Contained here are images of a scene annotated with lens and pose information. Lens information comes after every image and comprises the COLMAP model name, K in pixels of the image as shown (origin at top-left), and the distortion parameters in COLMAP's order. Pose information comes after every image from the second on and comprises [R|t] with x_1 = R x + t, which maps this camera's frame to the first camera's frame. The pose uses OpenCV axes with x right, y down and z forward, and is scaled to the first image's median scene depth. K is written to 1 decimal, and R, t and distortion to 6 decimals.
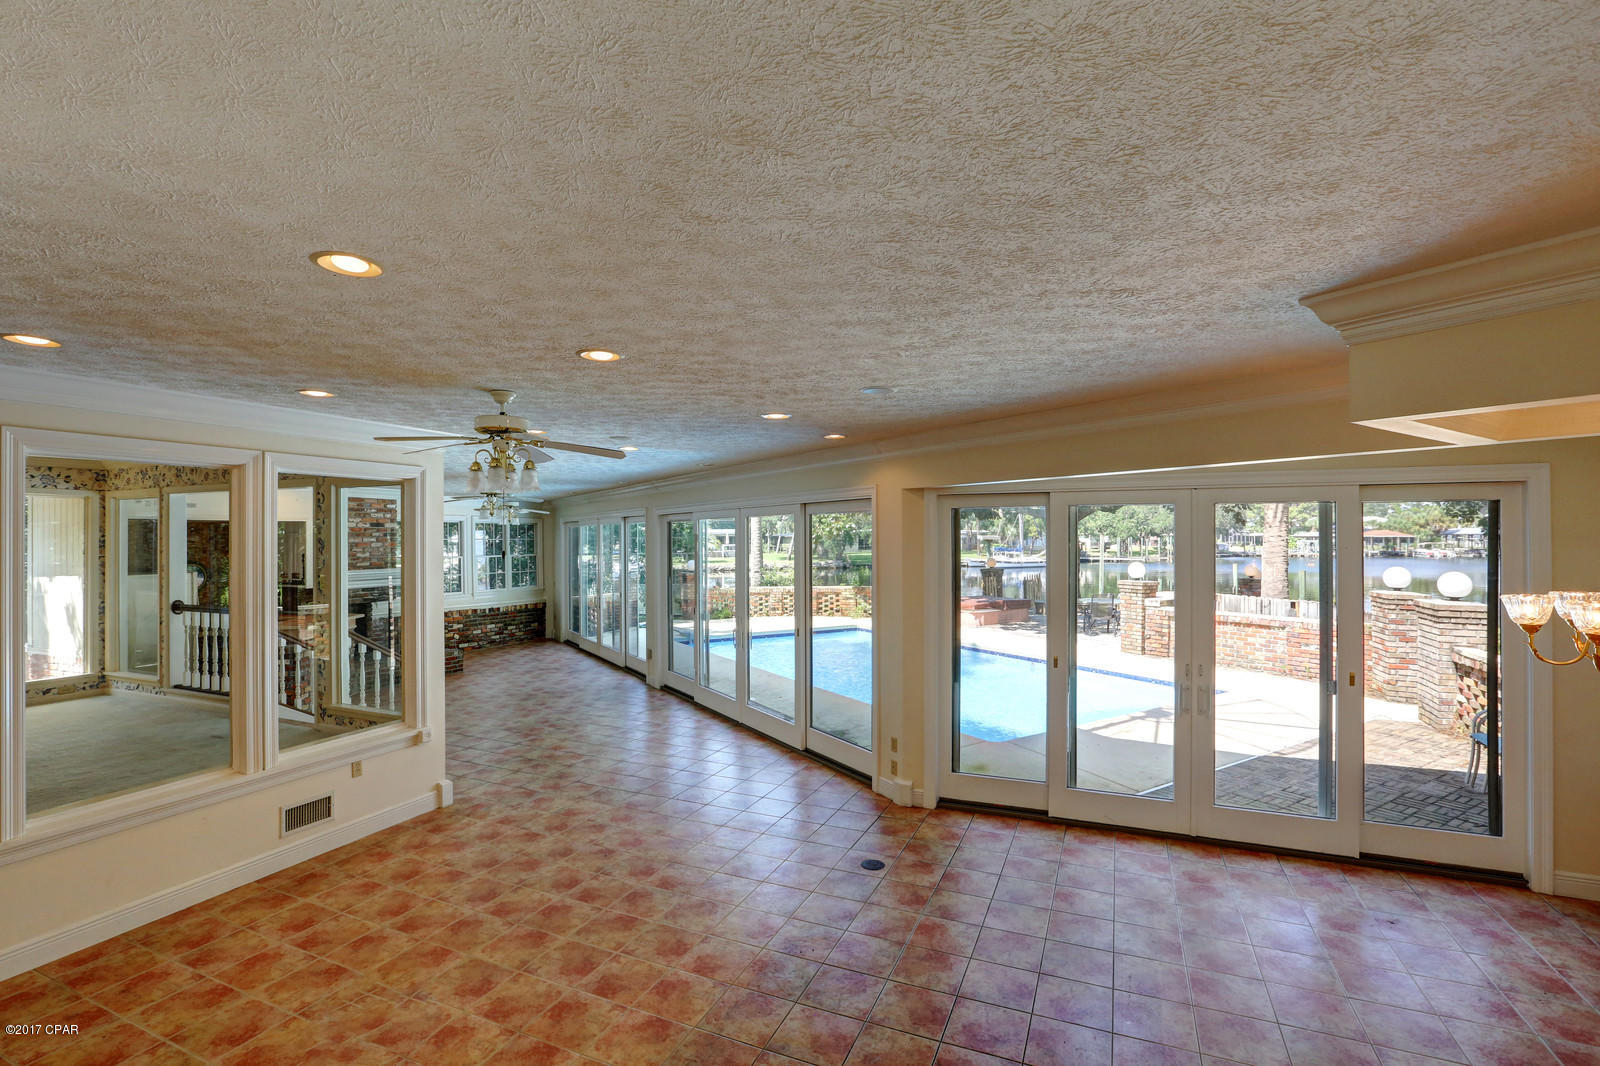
lens RADIAL K [[731.1, 0, 802.2], [0, 731.1, 531.3], [0, 0, 1]] dist [-0.055570, 0.021509]
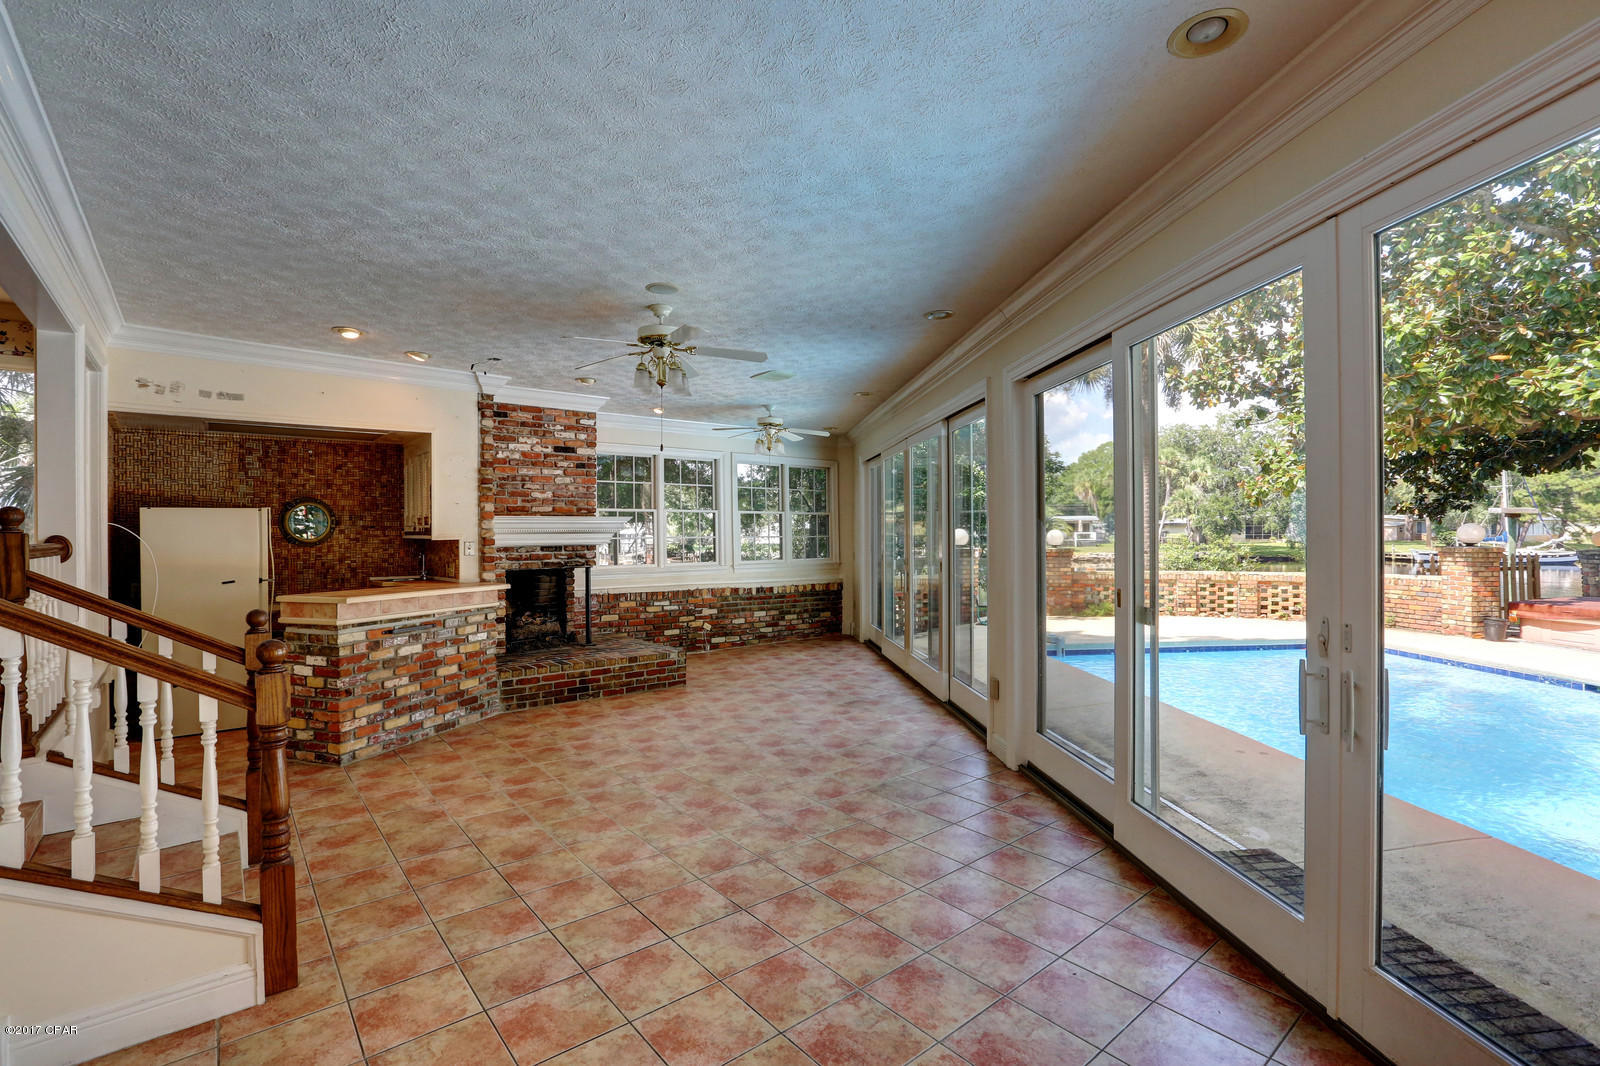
lens RADIAL K [[731.1, 0, 802.2], [0, 731.1, 531.3], [0, 0, 1]] dist [-0.055570, 0.021509]
pose [[0.894609, -0.003696, -0.446834, -0.097202], [0.007804, 0.999943, 0.007353, 0.055813], [0.446781, -0.010065, 0.894587, 0.461215]]
